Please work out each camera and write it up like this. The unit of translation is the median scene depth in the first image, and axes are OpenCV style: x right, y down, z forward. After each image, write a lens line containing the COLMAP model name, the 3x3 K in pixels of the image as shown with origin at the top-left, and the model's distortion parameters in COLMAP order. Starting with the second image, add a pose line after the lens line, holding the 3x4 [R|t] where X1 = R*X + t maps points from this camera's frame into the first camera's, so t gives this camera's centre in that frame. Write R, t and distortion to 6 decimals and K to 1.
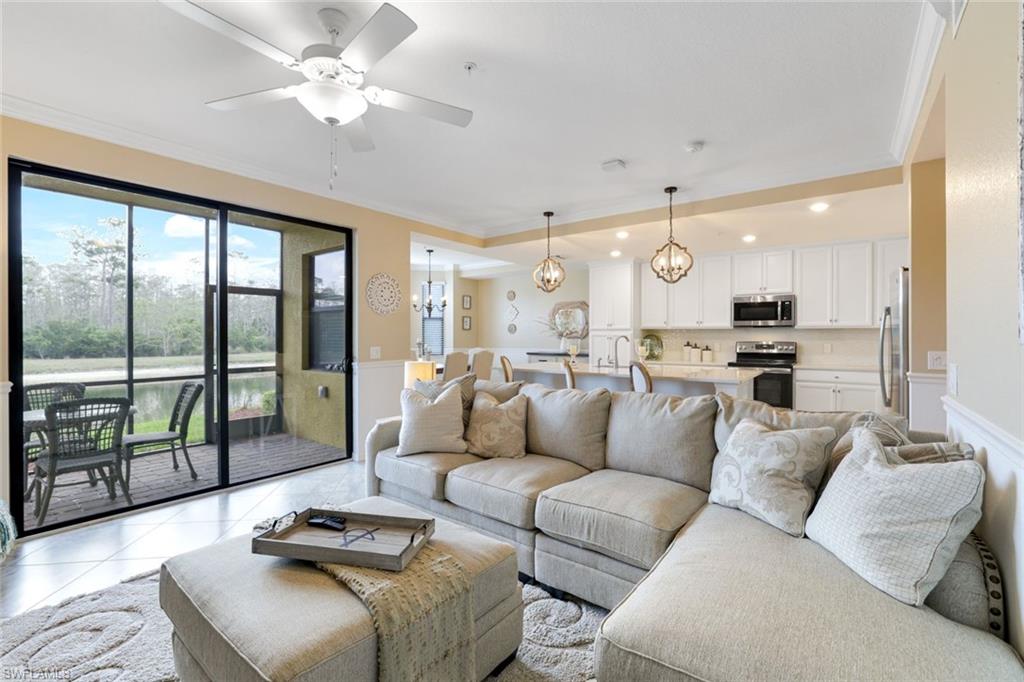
lens RADIAL K [[451.6, 0, 516.0], [0, 451.6, 334.5], [0, 0, 1]] dist [-0.019401, 0.003133]
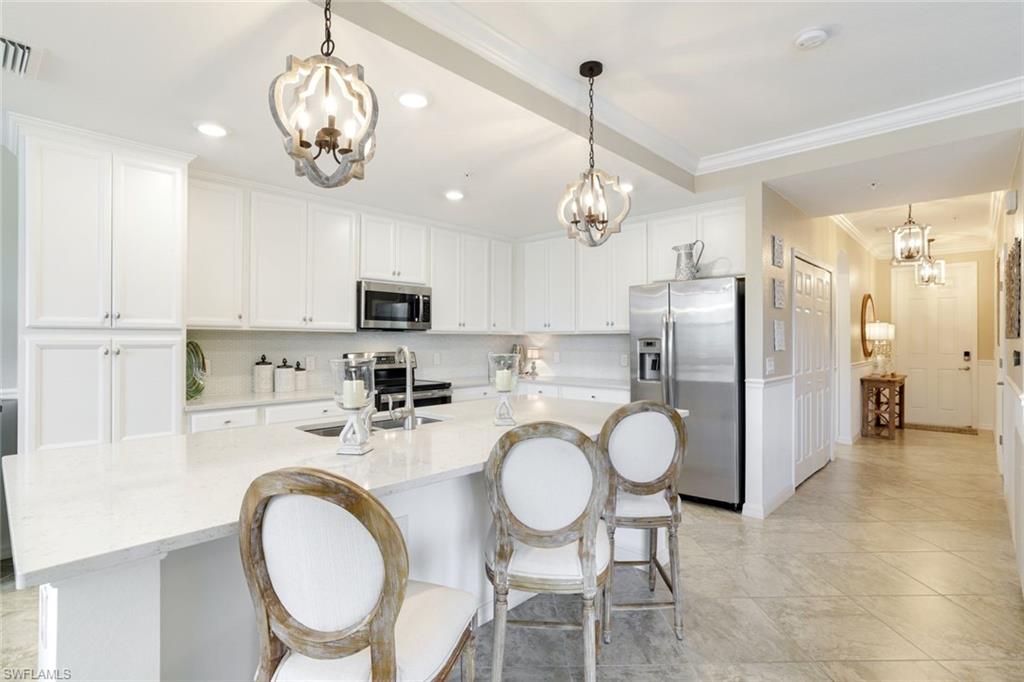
lens RADIAL K [[492.3, 0, 492.4], [0, 492.3, 339.4], [0, 0, 1]] dist [-0.022664, 0.000215]
pose [[0.134382, 0.003992, 0.990922, -0.179752], [0.003406, 0.999984, -0.004490, 0.000311], [-0.990924, 0.003979, 0.134367, 0.867937]]
